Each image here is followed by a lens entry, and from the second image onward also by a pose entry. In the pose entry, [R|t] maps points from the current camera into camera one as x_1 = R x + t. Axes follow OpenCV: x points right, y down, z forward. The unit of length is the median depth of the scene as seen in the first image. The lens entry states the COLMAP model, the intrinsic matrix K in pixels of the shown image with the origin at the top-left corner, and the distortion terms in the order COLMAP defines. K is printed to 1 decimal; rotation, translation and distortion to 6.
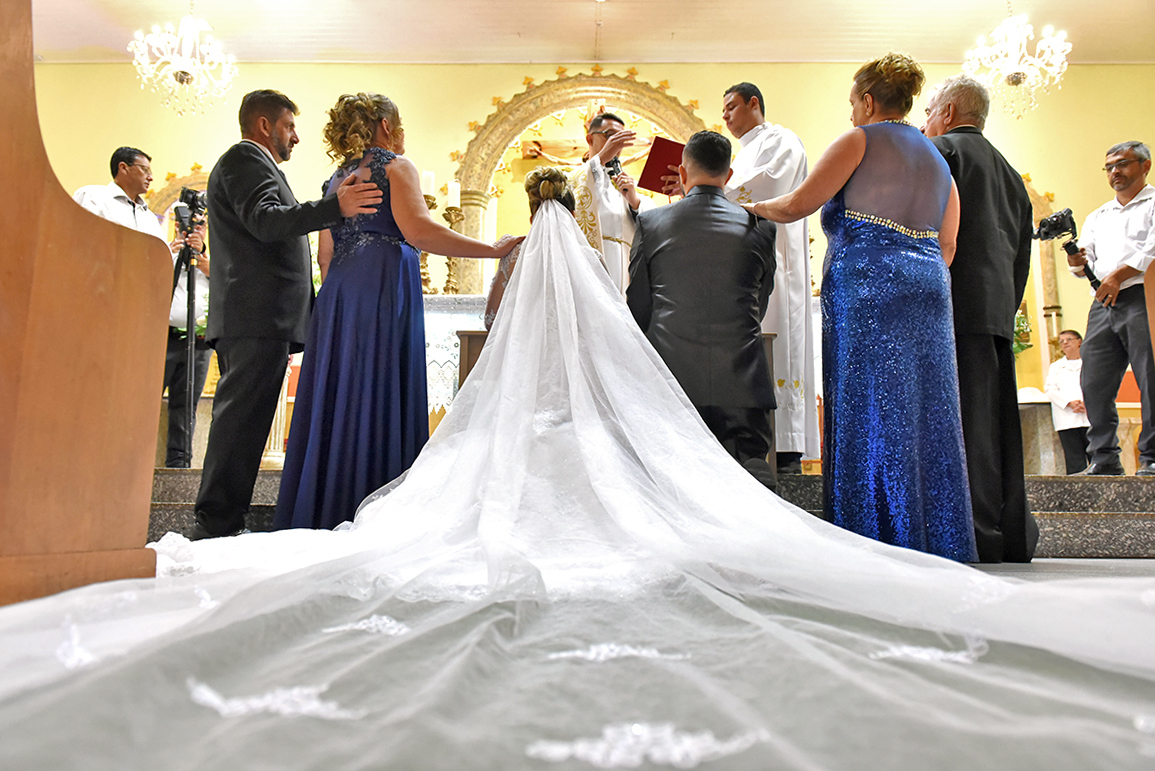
lens RADIAL K [[801.8, 0, 577.5], [0, 801.8, 385.5], [0, 0, 1]] dist [-0.007890, -0.003504]
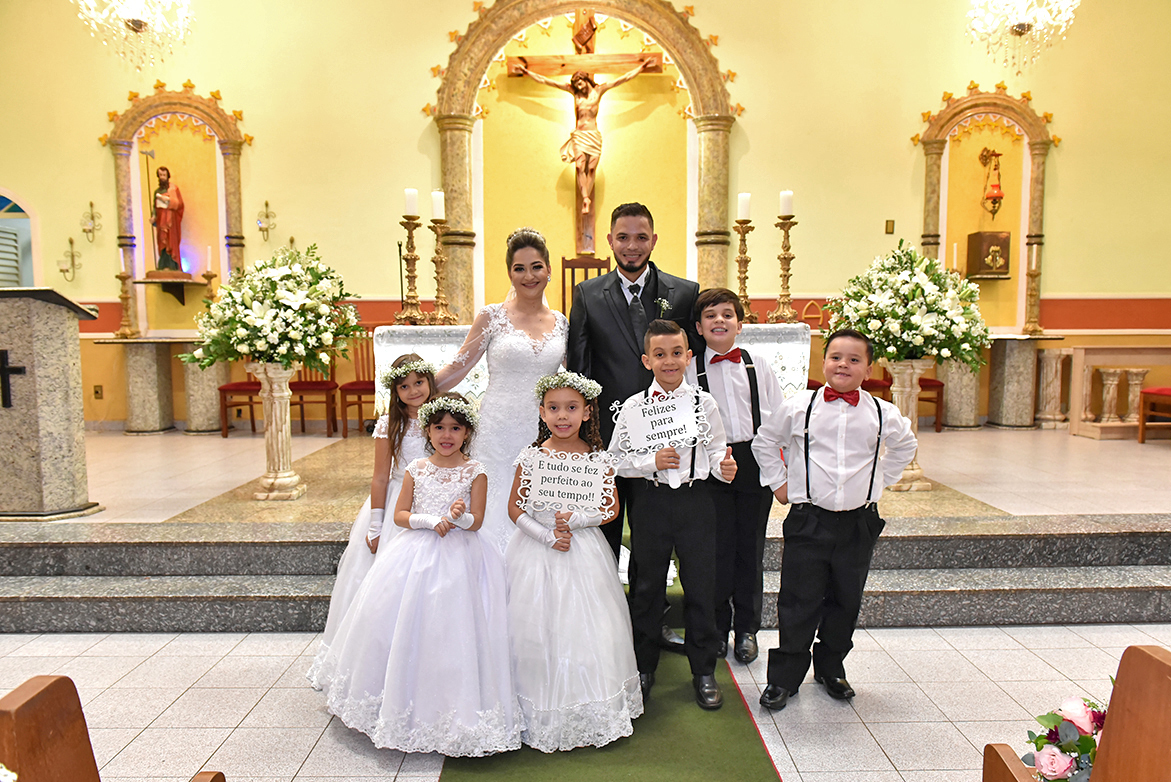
lens RADIAL K [[800.4, 0, 604.8], [0, 800.4, 396.0], [0, 0, 1]] dist [-0.009493, -0.003526]
pose [[0.999369, -0.015095, 0.032165, 0.009857], [0.006405, 0.966972, 0.254804, -0.154802], [-0.034949, -0.254437, 0.966458, -0.013850]]
